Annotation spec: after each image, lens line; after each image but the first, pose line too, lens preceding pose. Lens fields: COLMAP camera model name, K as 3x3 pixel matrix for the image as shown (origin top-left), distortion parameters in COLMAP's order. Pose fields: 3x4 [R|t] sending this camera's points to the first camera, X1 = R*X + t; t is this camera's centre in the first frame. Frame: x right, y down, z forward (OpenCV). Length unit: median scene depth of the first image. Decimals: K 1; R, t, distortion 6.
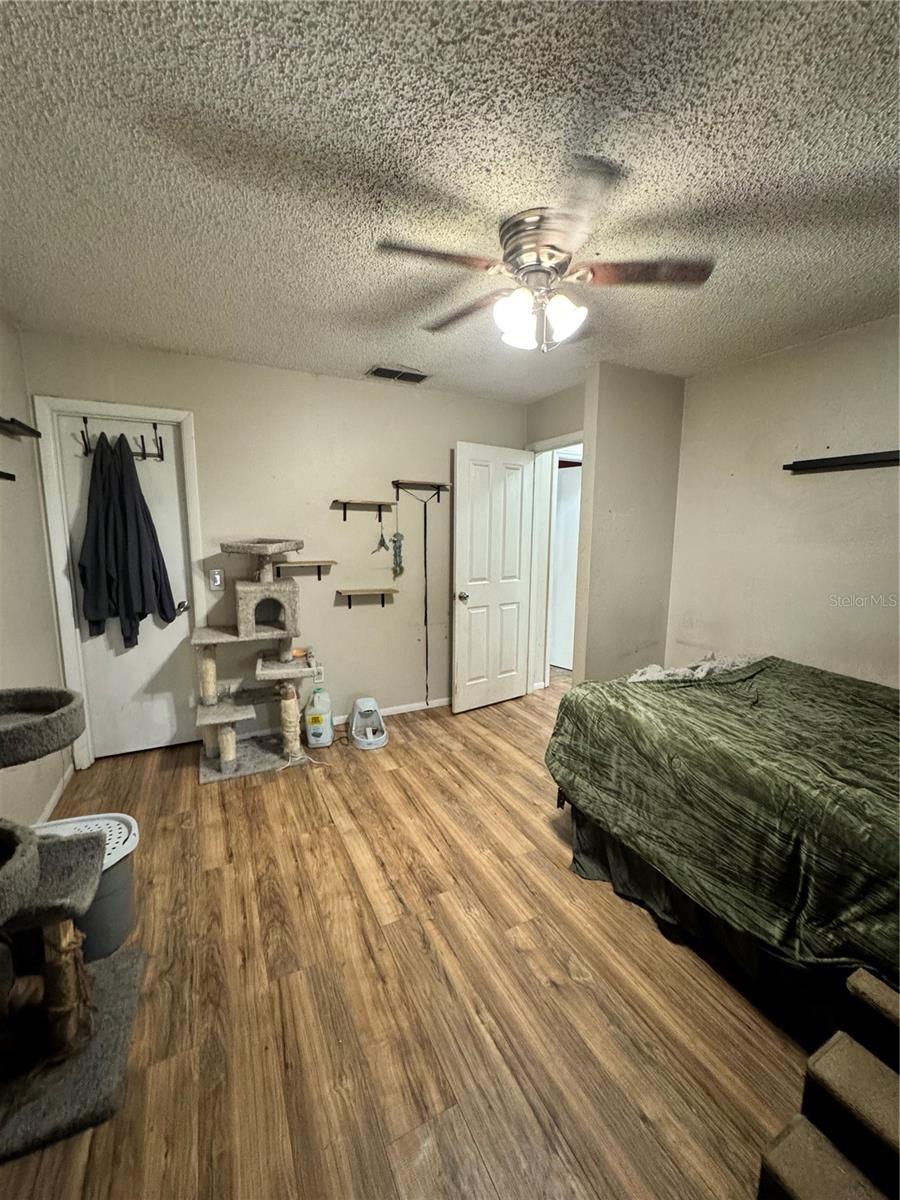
lens RADIAL K [[479.2, 0, 450.8], [0, 479.2, 598.4], [0, 0, 1]] dist [-0.001054, 0.000470]
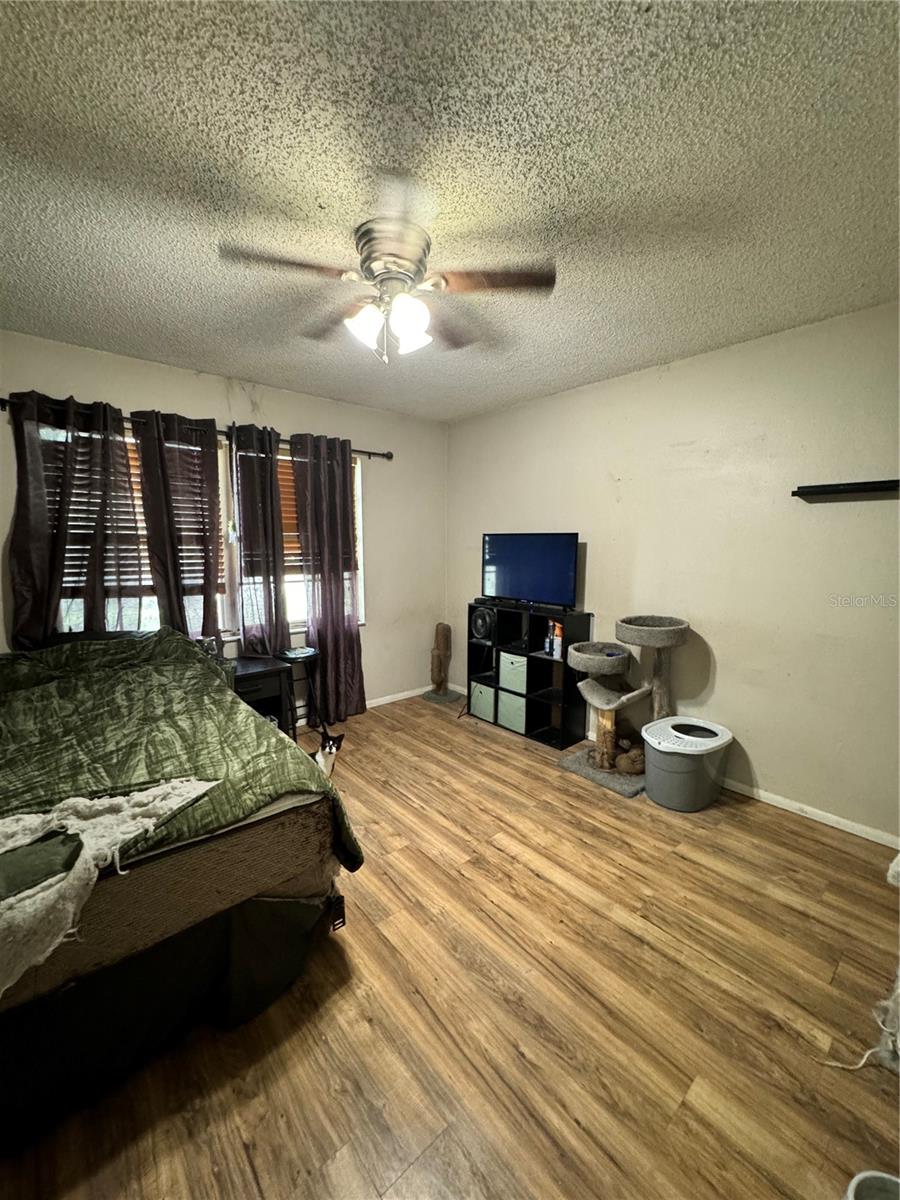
lens RADIAL K [[479.2, 0, 447.6], [0, 479.2, 597.5], [0, 0, 1]] dist [-0.001054, 0.000470]
pose [[-0.971236, 0.017312, -0.237489, 0.257501], [-0.044789, 0.966270, 0.253606, -0.231585], [0.233869, 0.256948, -0.937701, 1.722311]]
